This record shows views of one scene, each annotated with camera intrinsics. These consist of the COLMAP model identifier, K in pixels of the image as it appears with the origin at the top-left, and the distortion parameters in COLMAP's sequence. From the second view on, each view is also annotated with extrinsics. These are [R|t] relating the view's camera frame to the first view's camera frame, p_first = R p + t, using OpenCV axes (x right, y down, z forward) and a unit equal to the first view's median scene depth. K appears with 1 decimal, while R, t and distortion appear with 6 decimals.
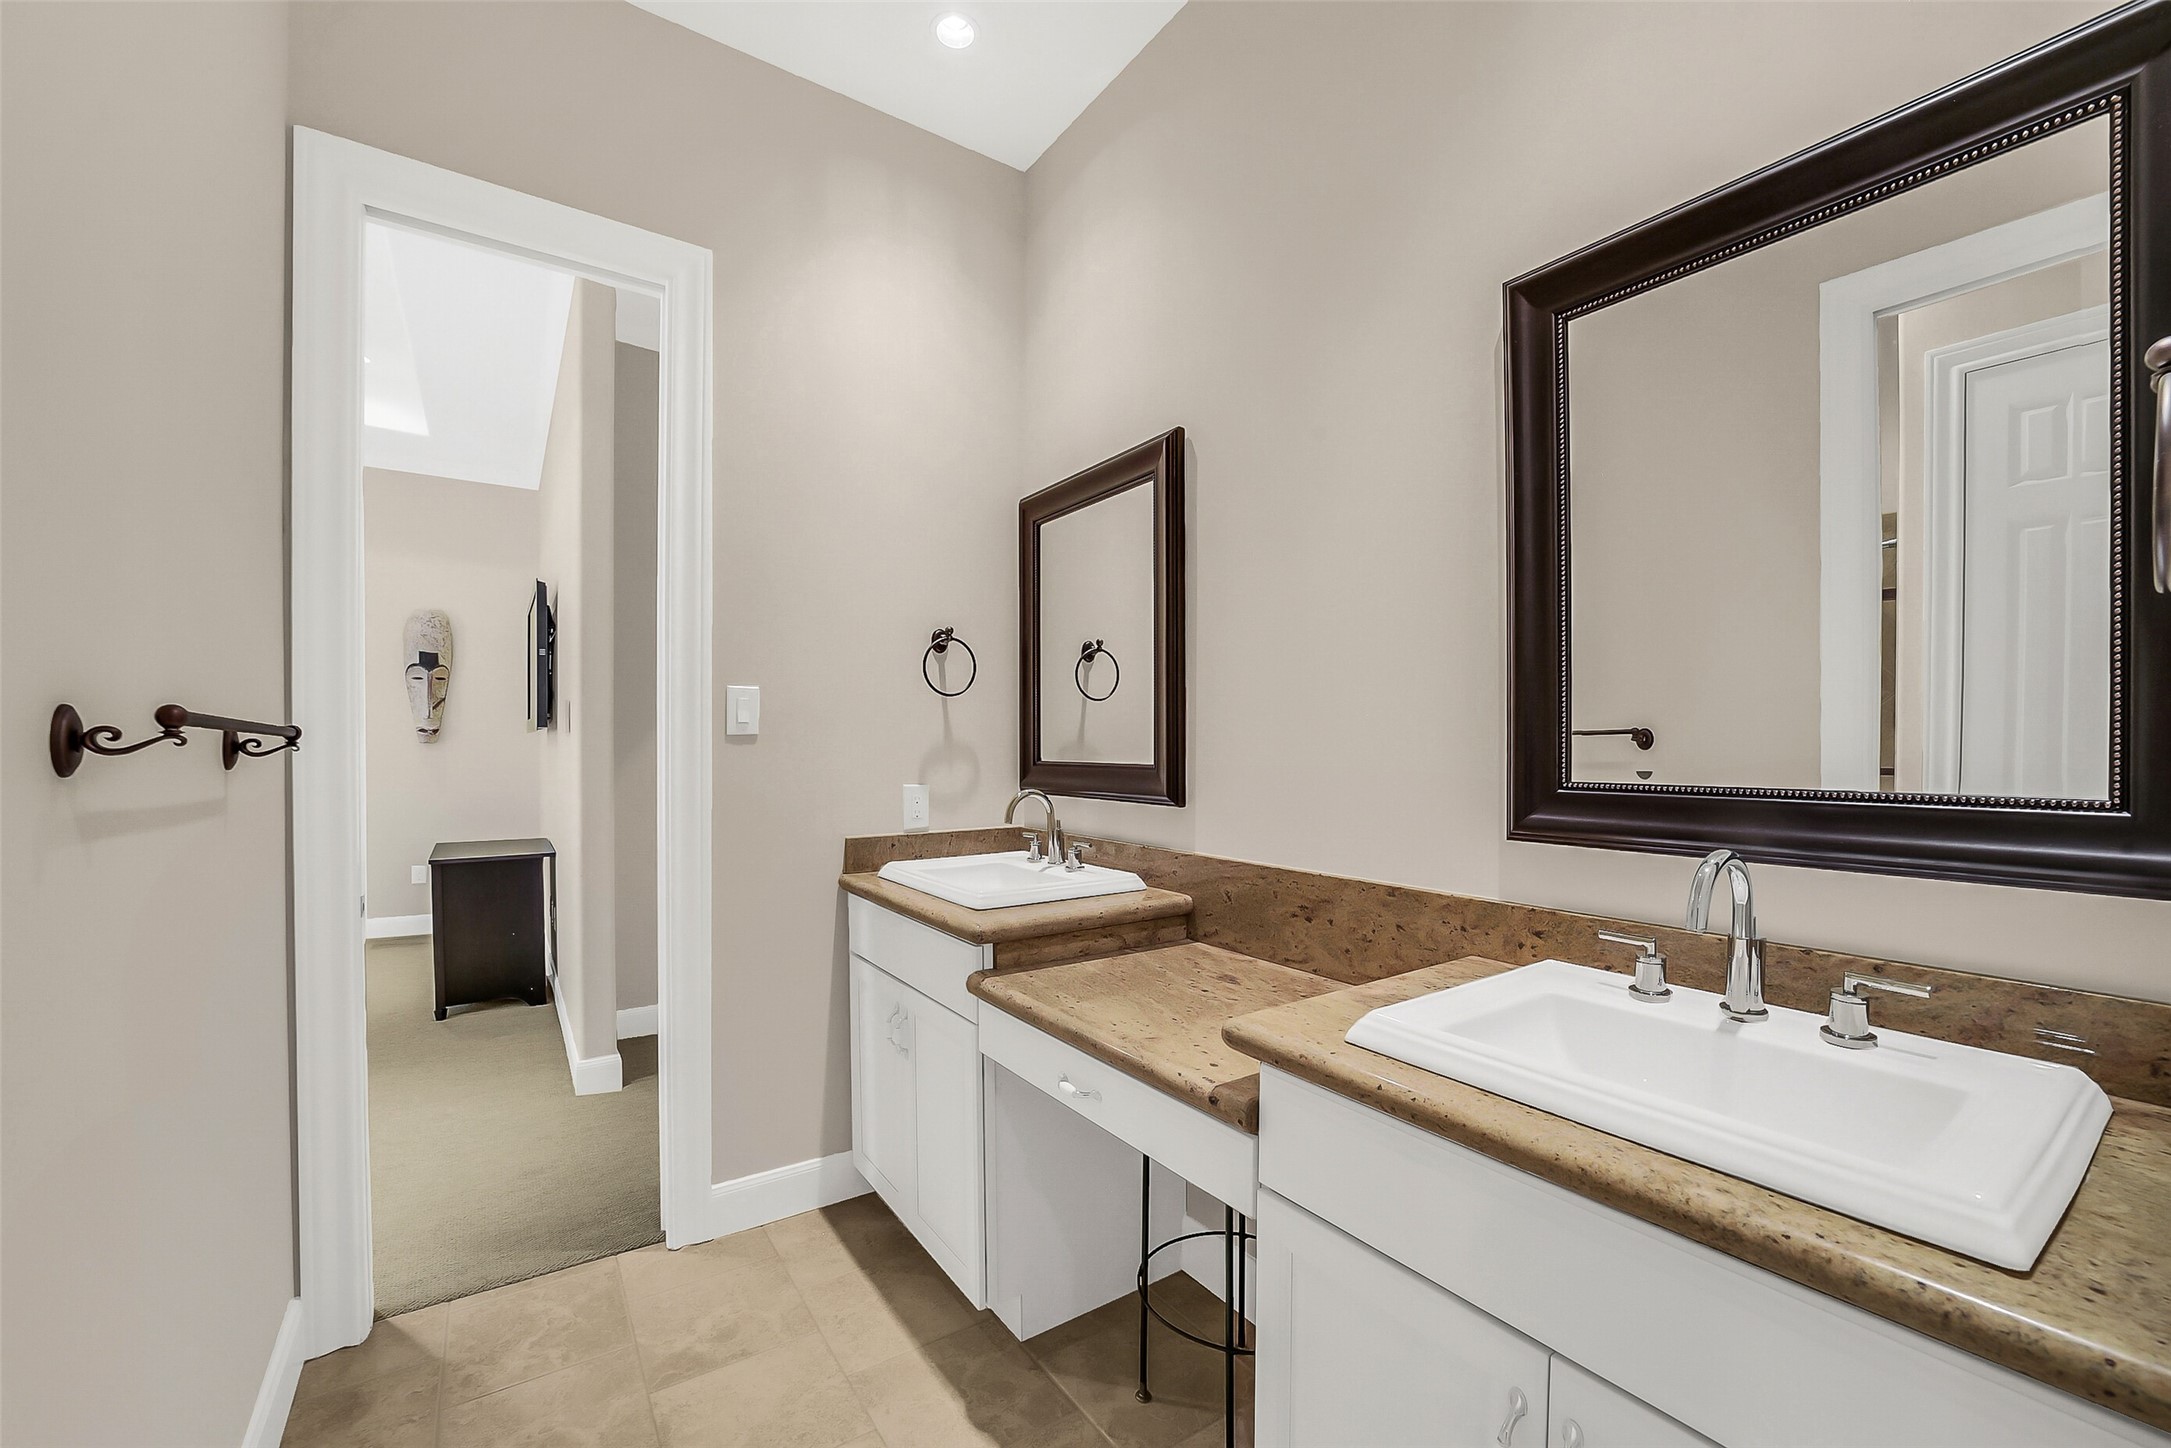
lens RADIAL K [[874.7, 0, 1096.6], [0, 874.7, 742.2], [0, 0, 1]] dist [-0.003099, -0.000274]
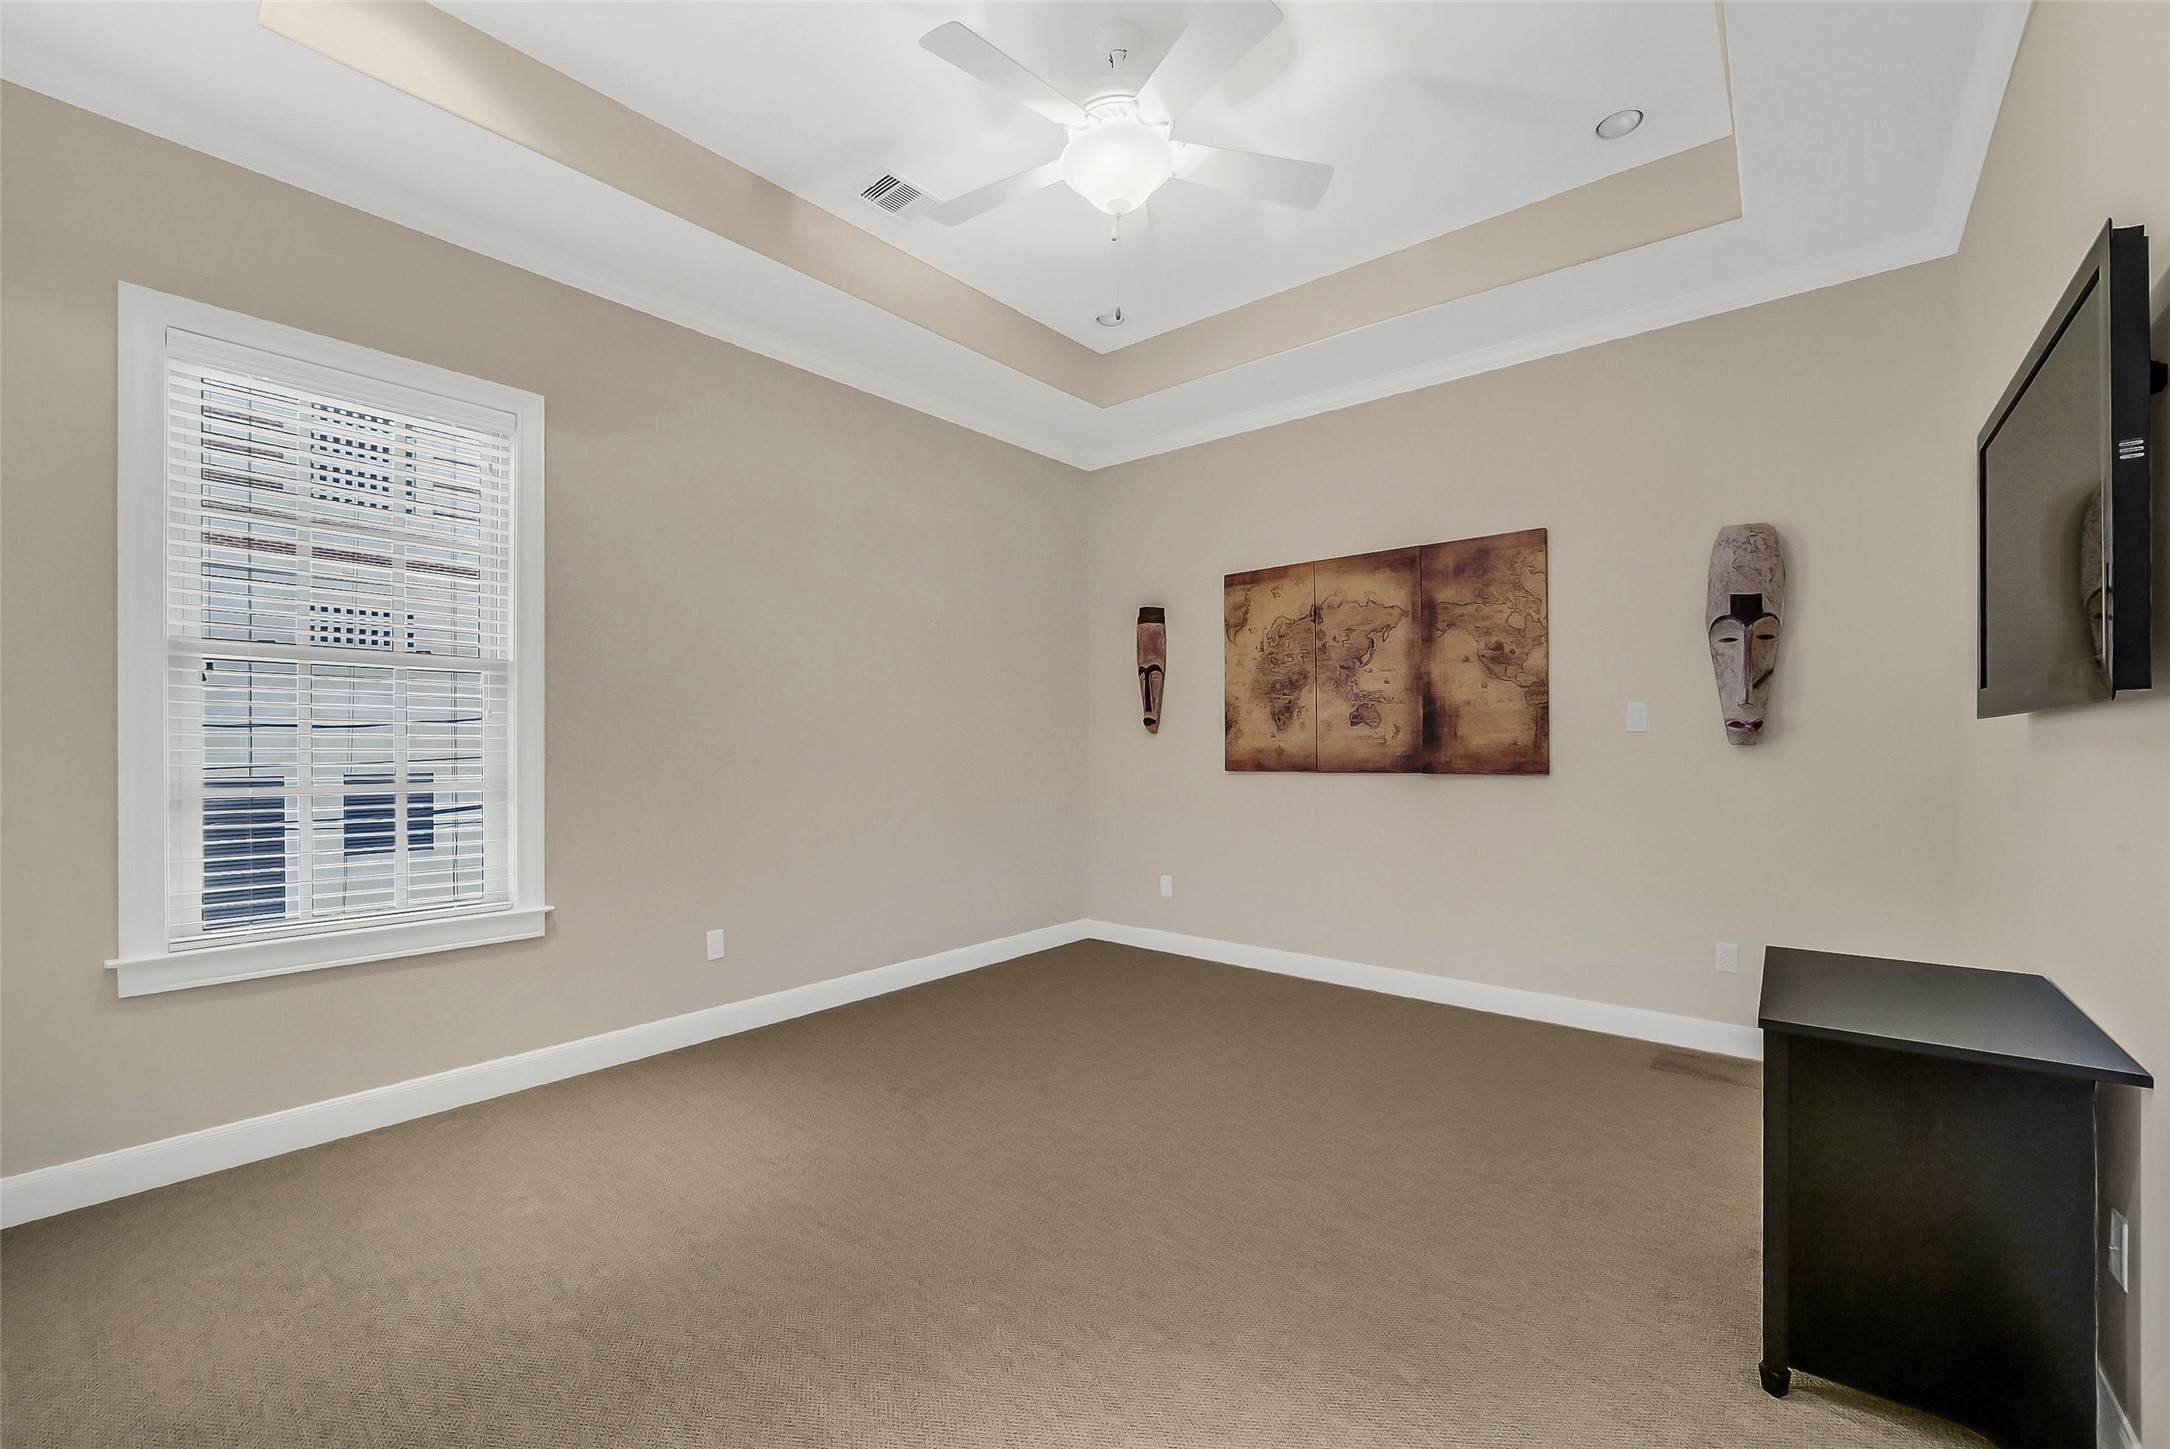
lens RADIAL K [[874.3, 0, 1097.5], [0, 874.3, 729.4], [0, 0, 1]] dist [-0.003099, -0.000274]
pose [[0.277369, 0.001579, -0.960762, -0.314769], [0.002994, 0.999992, 0.002508, -0.013444], [0.960759, -0.003572, 0.277362, 0.408249]]
